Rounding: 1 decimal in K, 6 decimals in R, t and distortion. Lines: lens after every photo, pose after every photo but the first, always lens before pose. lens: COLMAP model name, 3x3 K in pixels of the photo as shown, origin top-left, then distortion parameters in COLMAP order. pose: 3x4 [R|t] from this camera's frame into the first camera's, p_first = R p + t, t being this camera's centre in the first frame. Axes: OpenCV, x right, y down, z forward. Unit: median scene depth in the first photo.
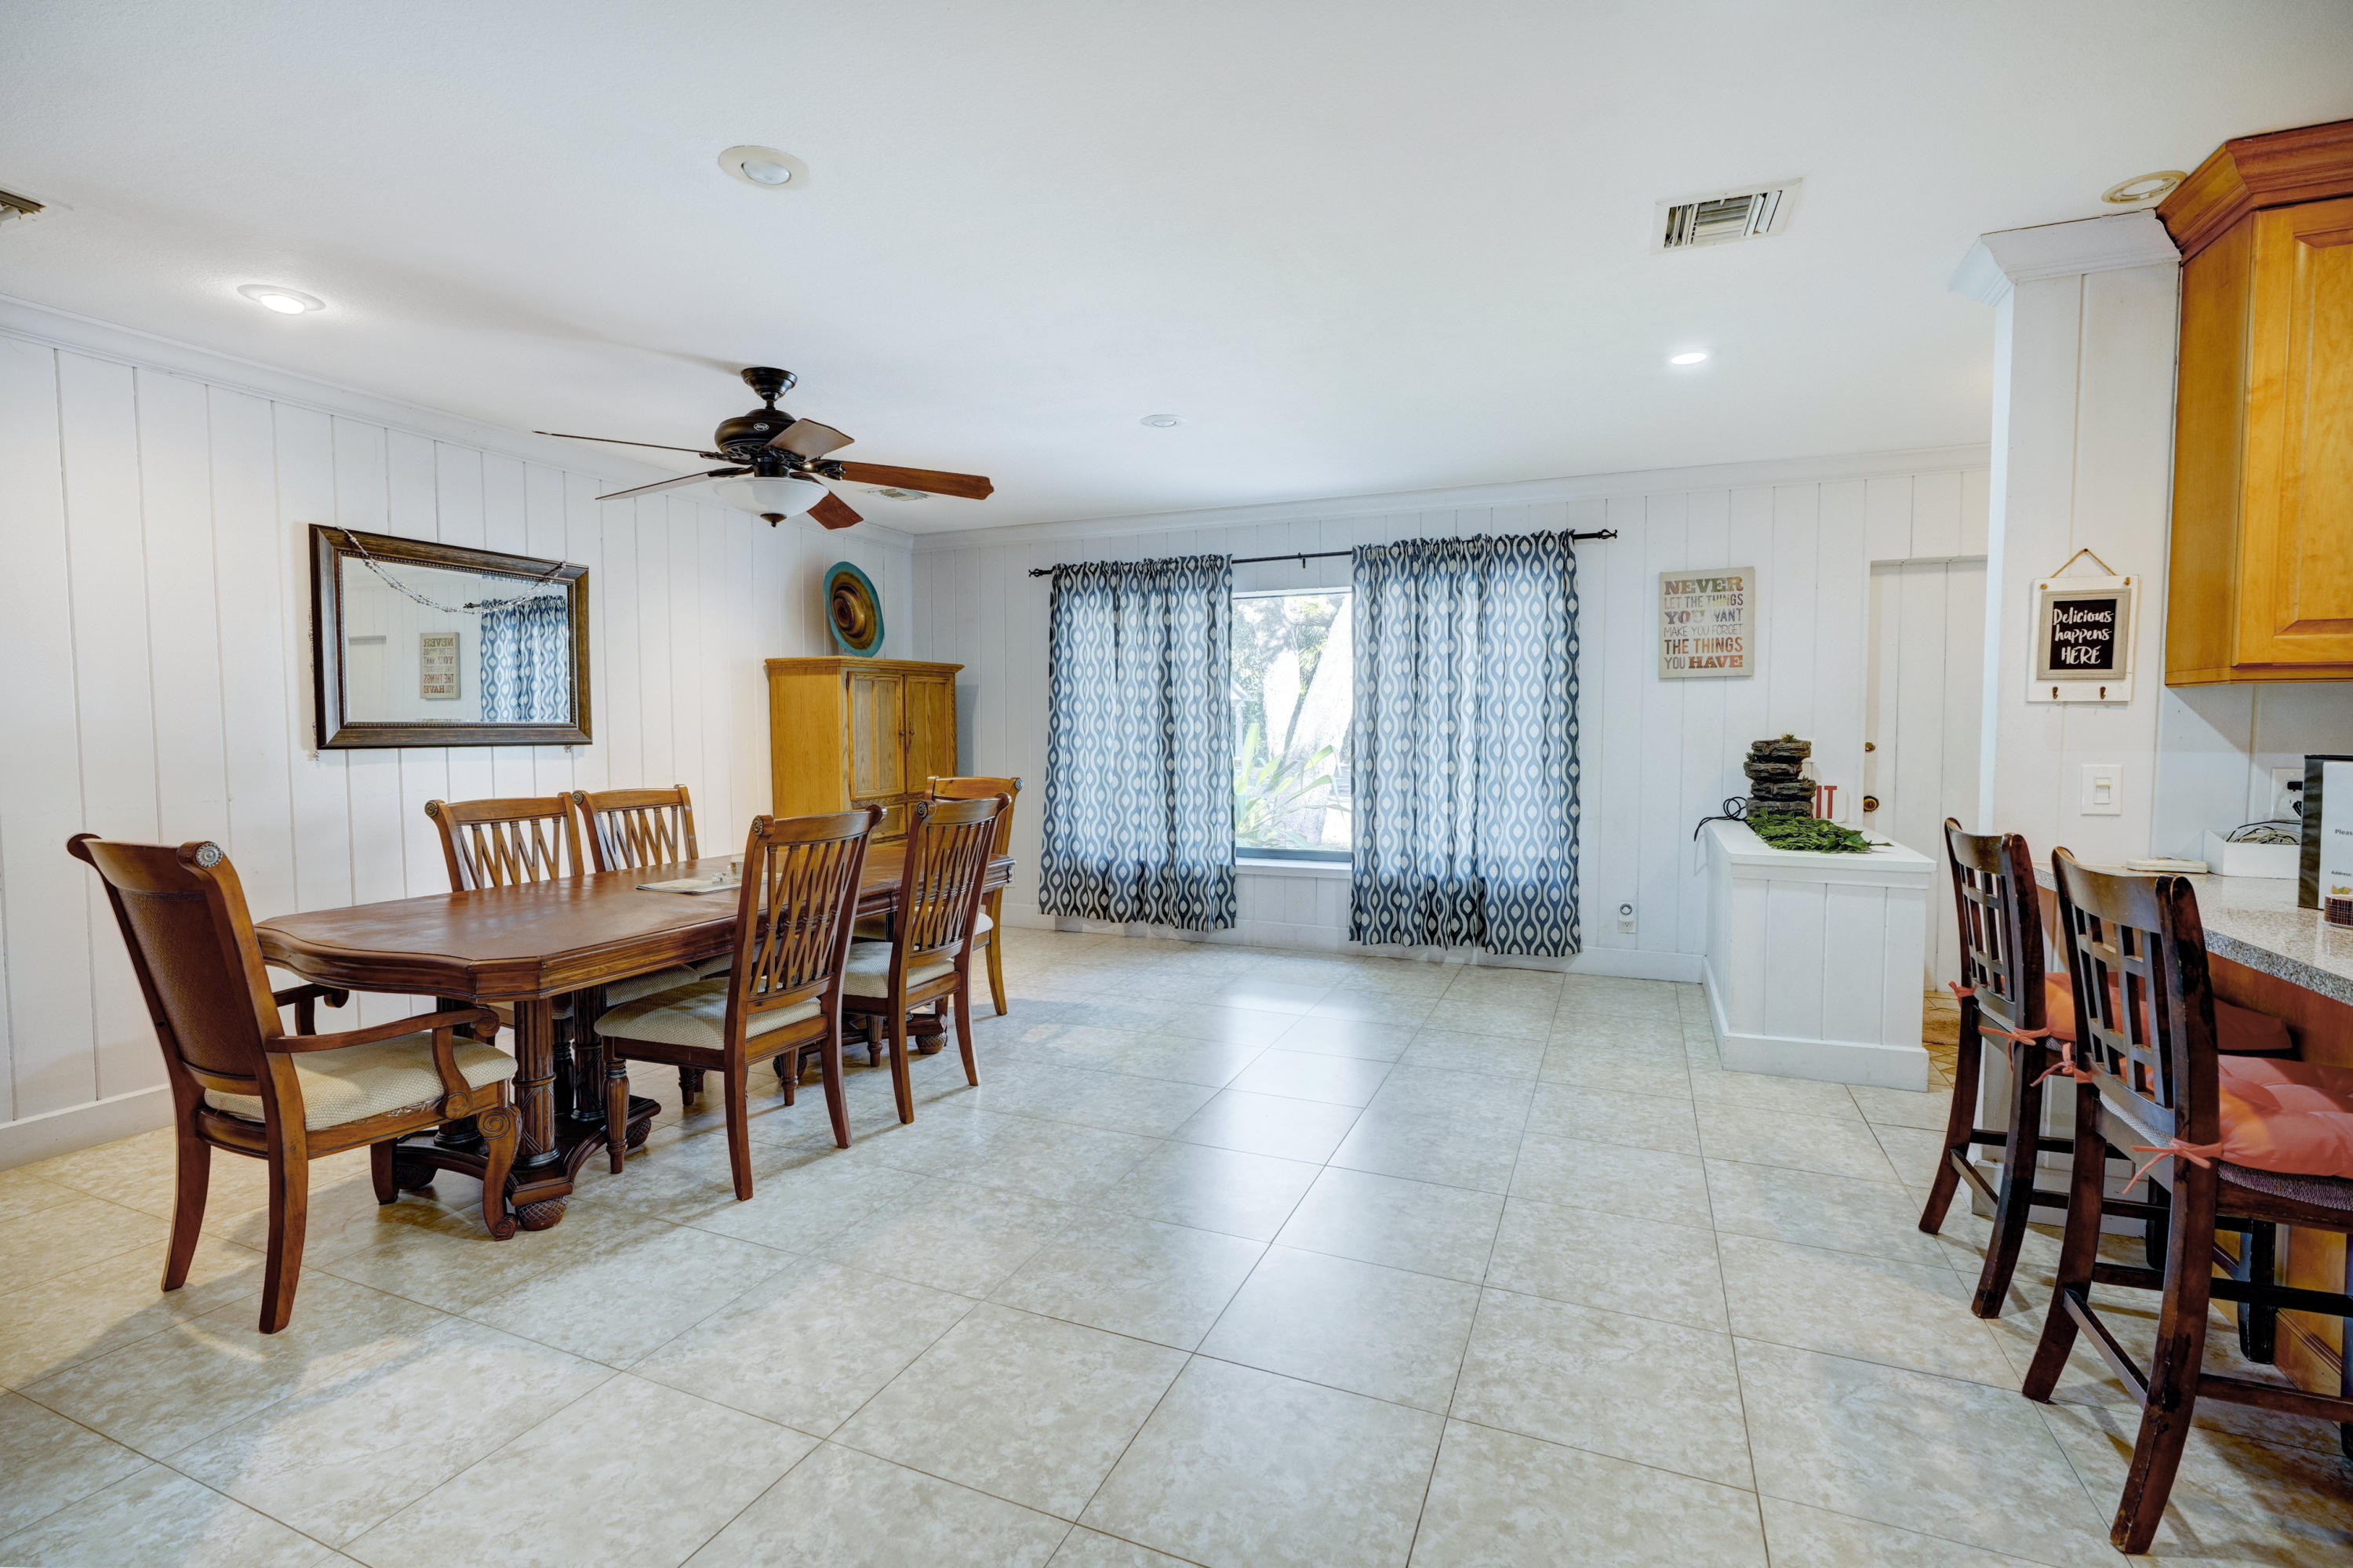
lens RADIAL K [[1071.0, 0, 1177.0], [0, 1071.0, 777.4], [0, 0, 1]] dist [-0.011291, 0.004723]
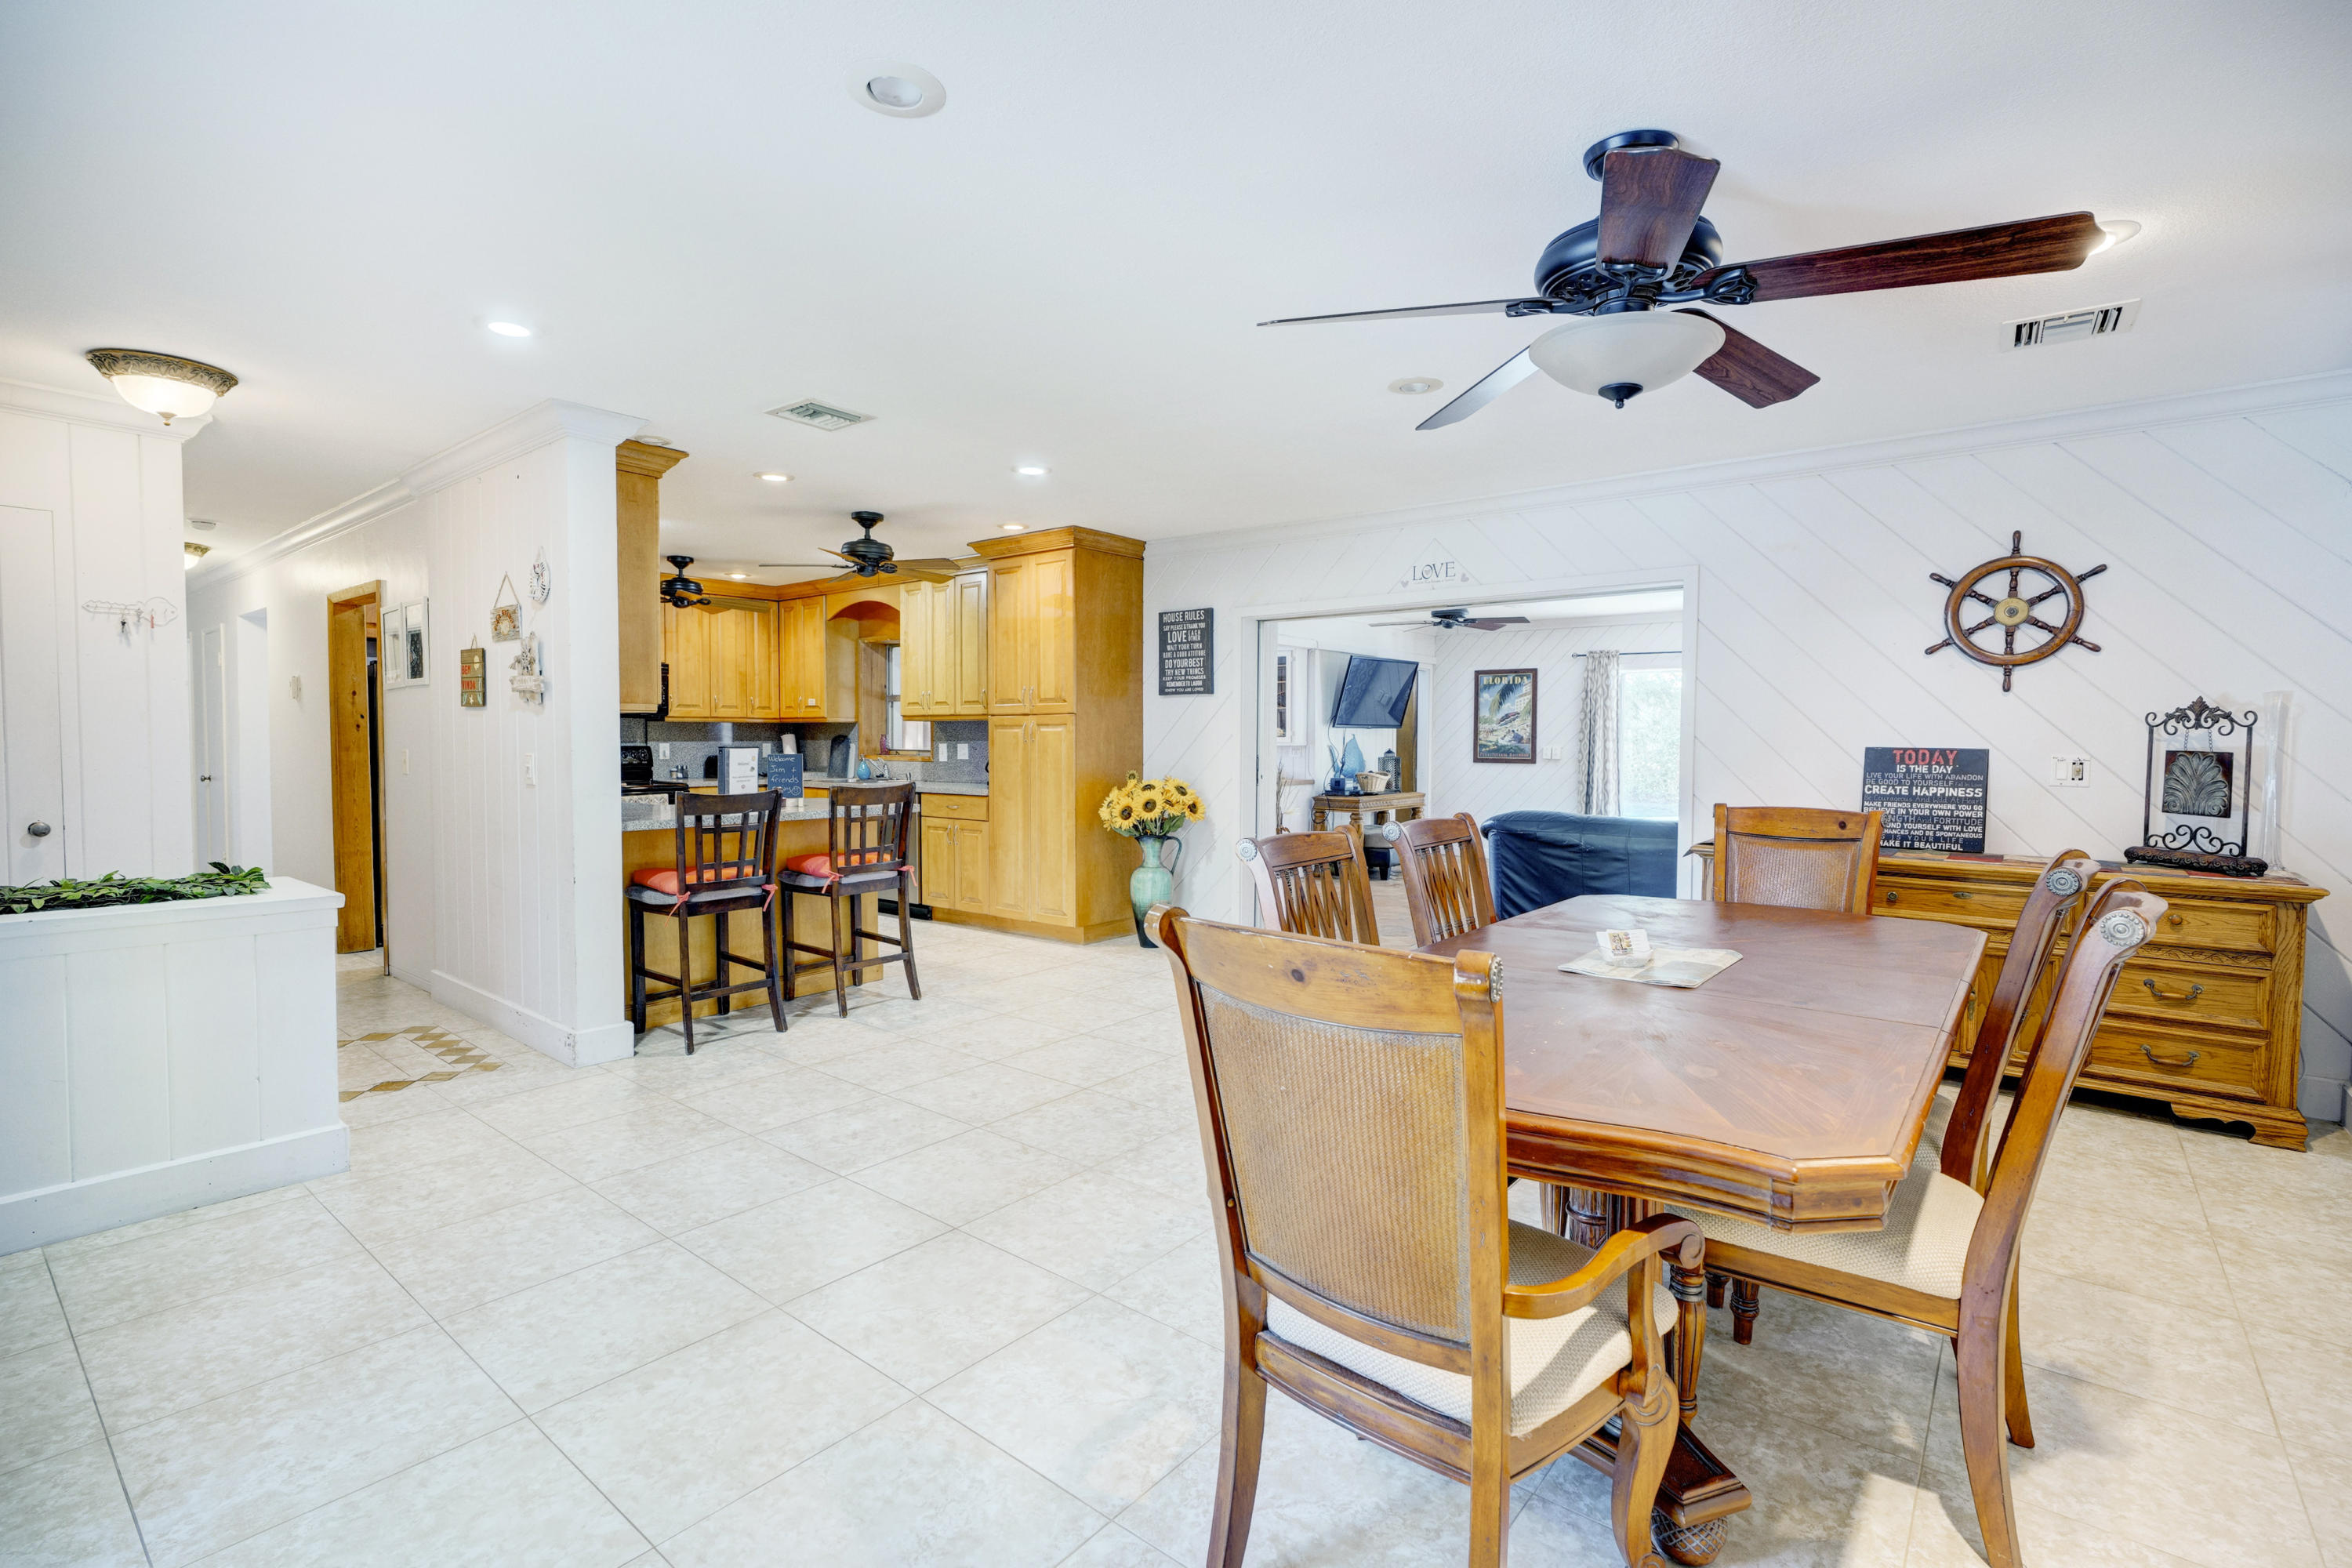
lens RADIAL K [[1072.0, 0, 1174.2], [0, 1072.0, 780.3], [0, 0, 1]] dist [-0.017554, 0.008617]
pose [[-0.960456, -0.015995, 0.277971, -0.209476], [0.009131, 0.996002, 0.088863, -0.055872], [-0.278281, 0.087887, -0.956470, 1.139108]]
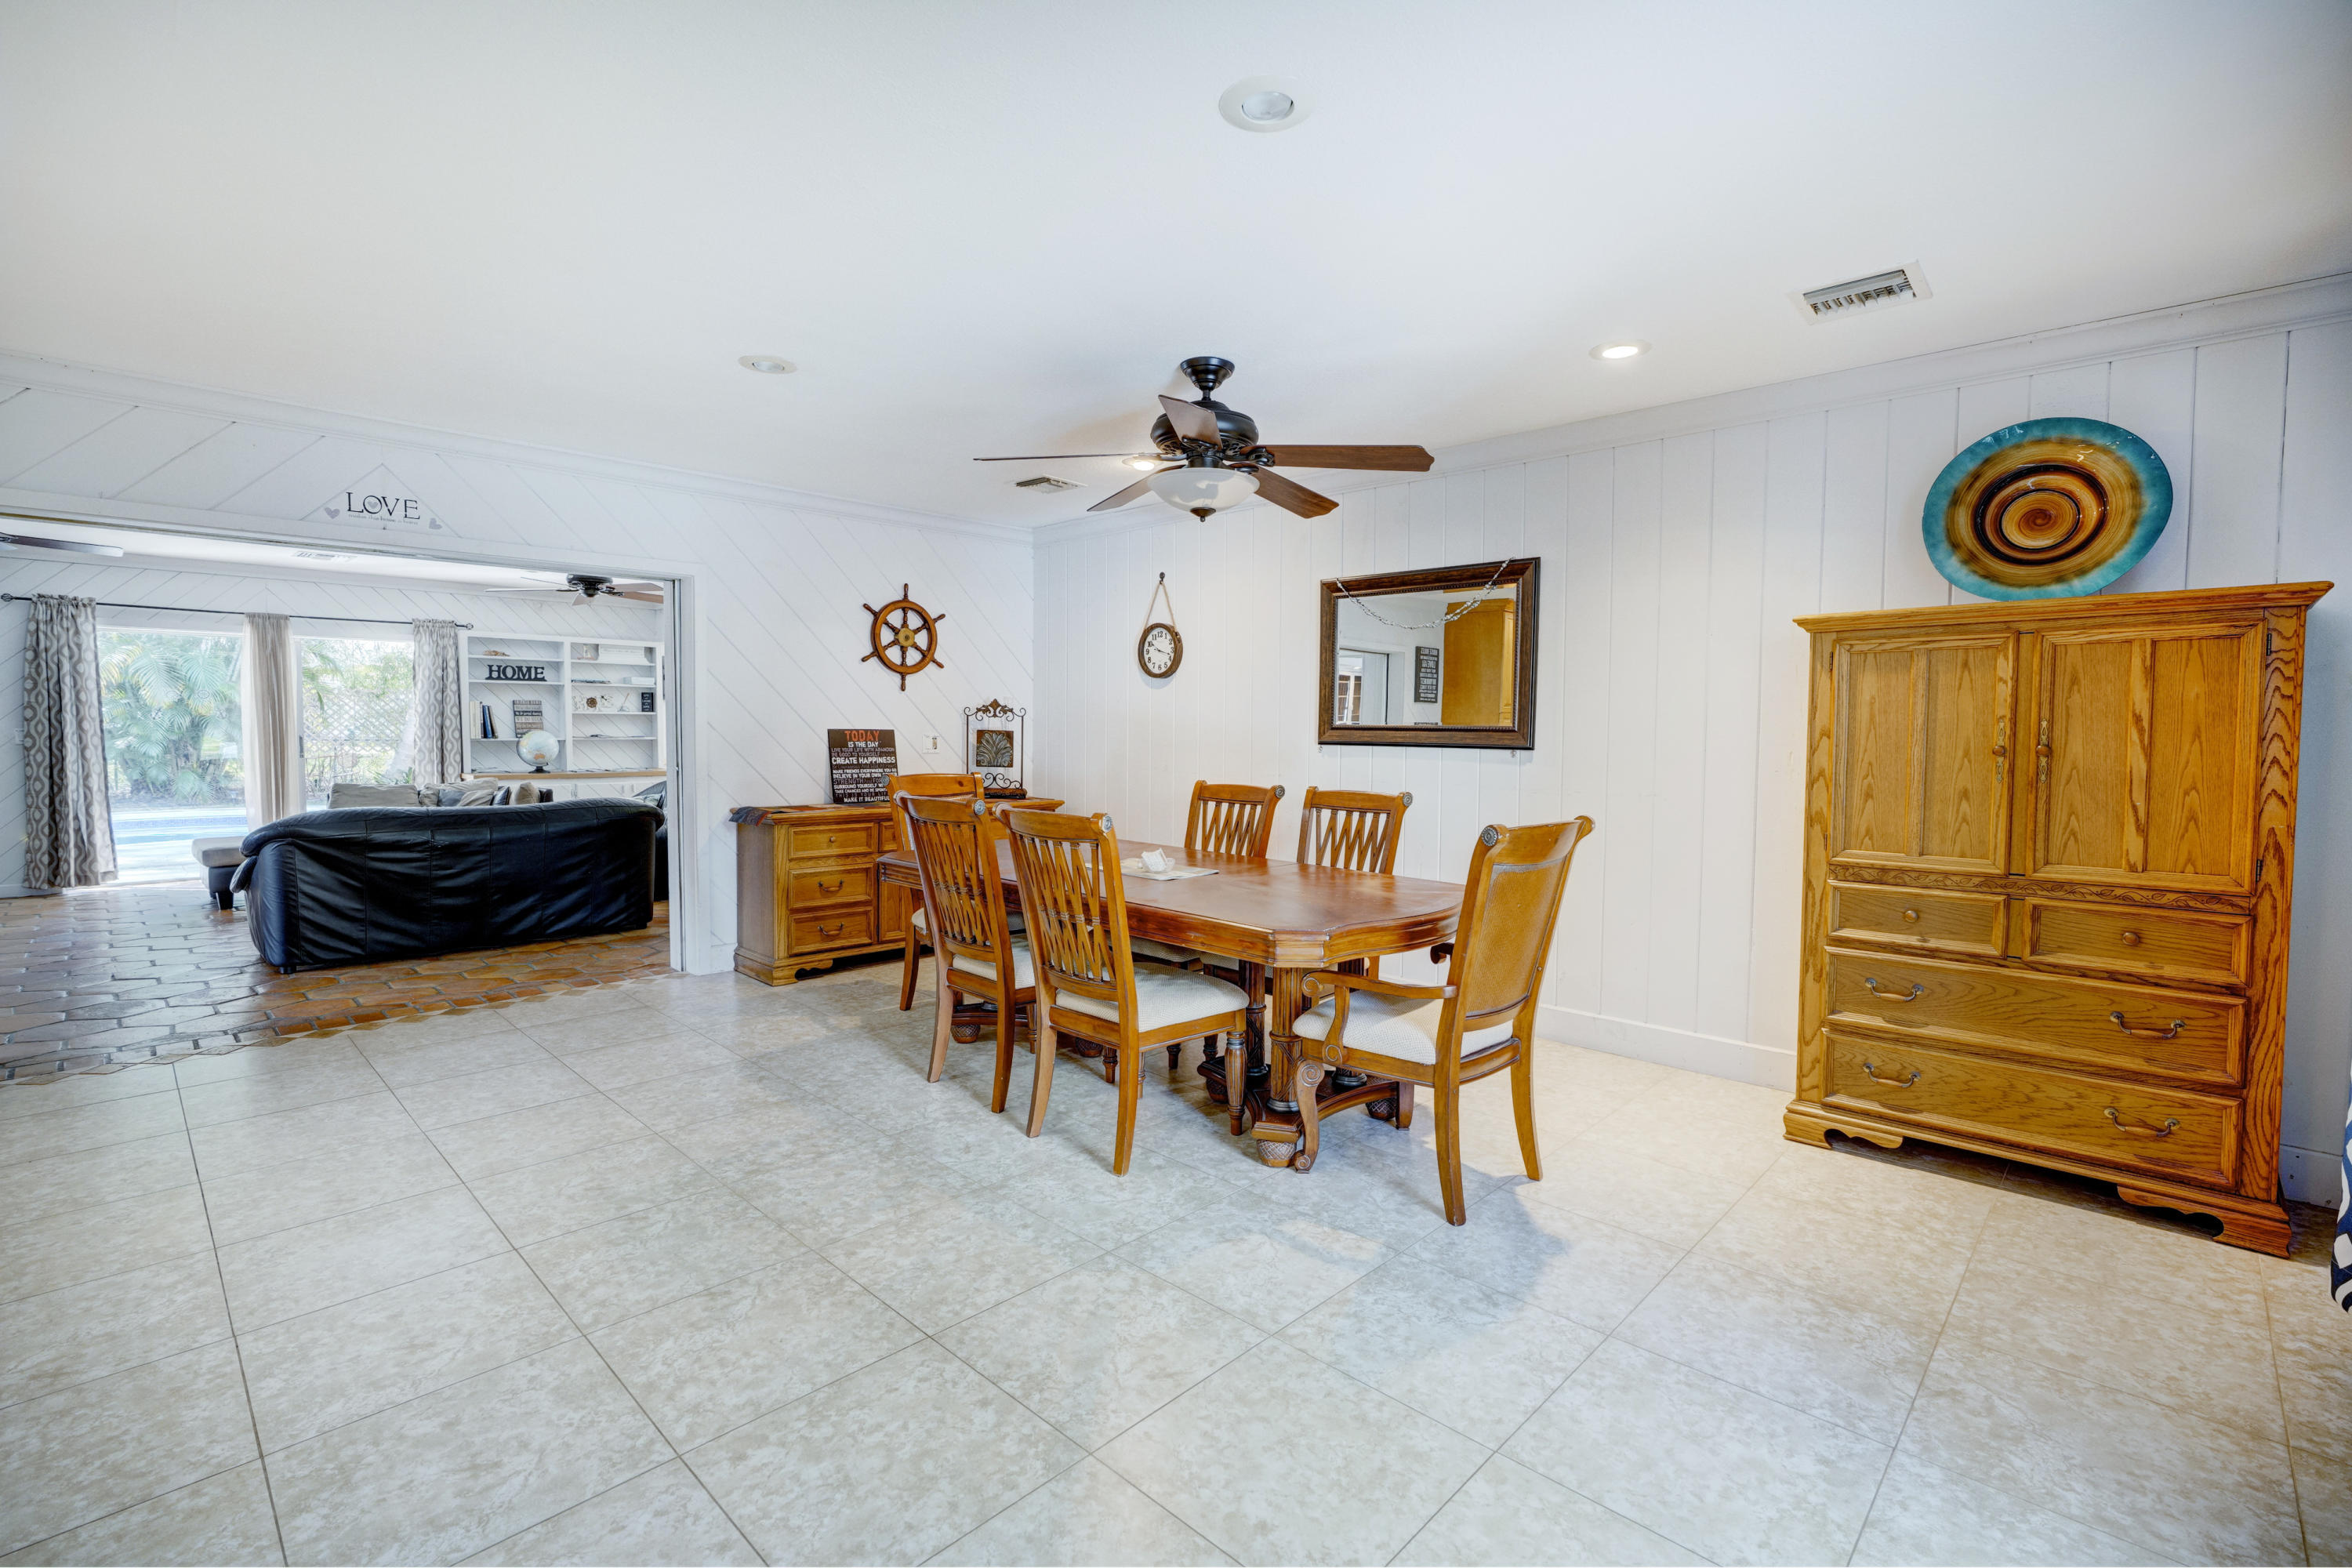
lens RADIAL K [[1047.6, 0, 1173.2], [0, 1047.6, 777.6], [0, 0, 1]] dist [-0.011015, 0.005029]
pose [[-0.359296, 0.042791, -0.932242, 0.362909], [-0.055422, 0.996207, 0.067087, -0.044831], [0.931576, 0.075771, -0.355562, 0.912217]]
